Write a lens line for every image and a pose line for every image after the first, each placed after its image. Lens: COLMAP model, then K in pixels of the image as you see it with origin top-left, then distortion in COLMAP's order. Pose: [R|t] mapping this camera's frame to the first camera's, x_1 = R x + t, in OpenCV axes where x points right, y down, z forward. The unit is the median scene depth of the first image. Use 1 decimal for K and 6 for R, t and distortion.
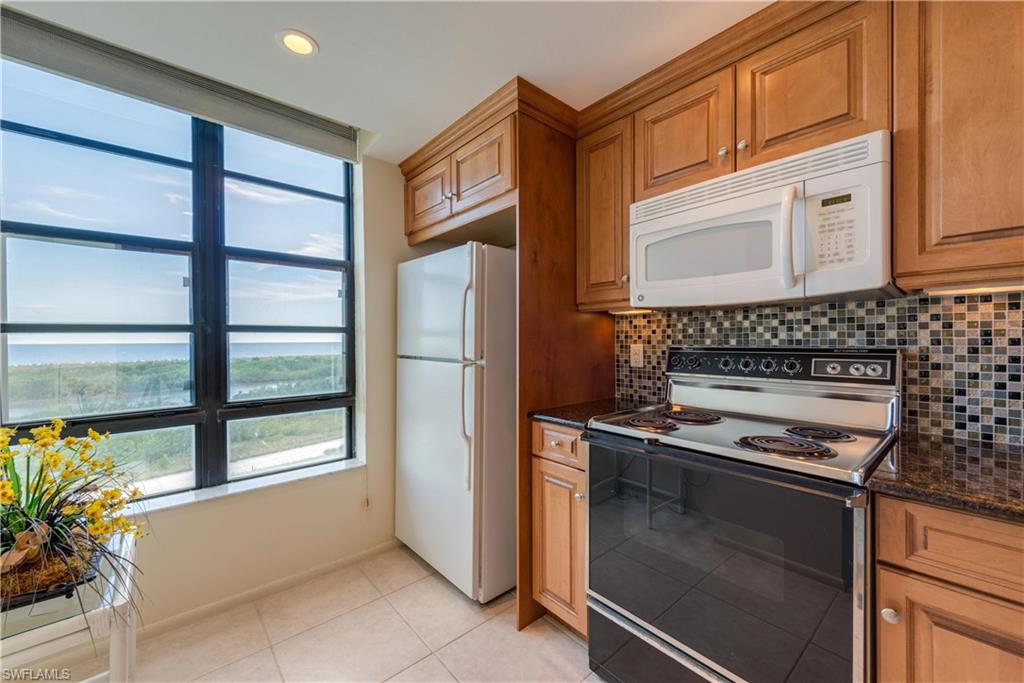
lens RADIAL K [[397.9, 0, 512.6], [0, 397.9, 342.7], [0, 0, 1]] dist [0.016030, -0.006479]
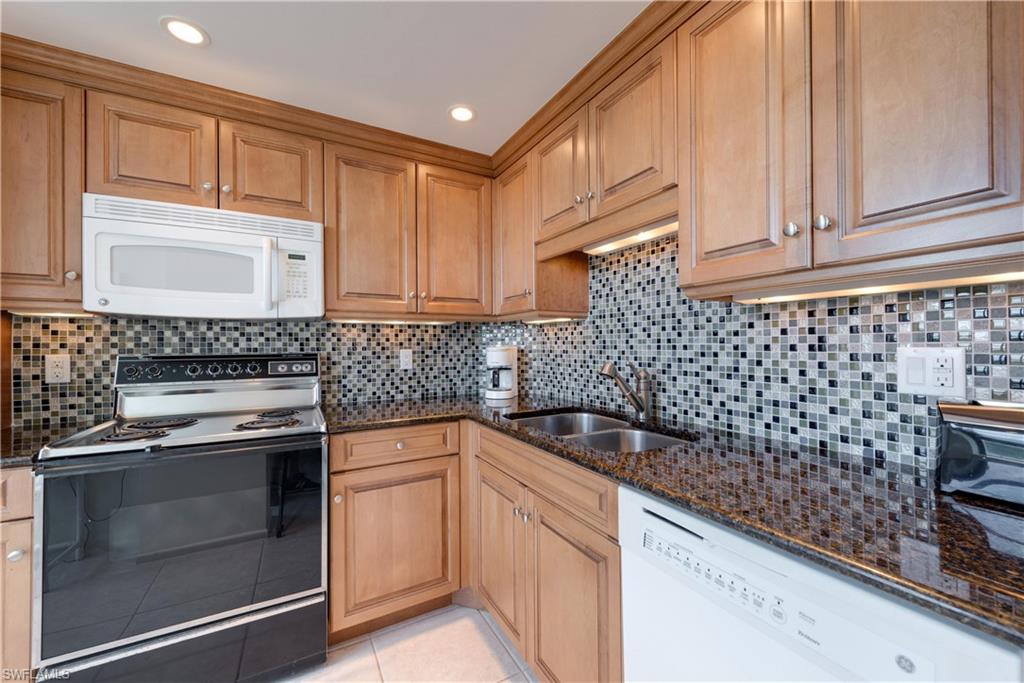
lens RADIAL K [[397.9, 0, 512.6], [0, 397.9, 342.7], [0, 0, 1]] dist [0.016030, -0.006479]
pose [[0.211026, 0.009992, 0.977429, -0.402147], [0.011677, 0.999851, -0.012742, 0.001561], [-0.977411, 0.014102, 0.210878, -0.097560]]
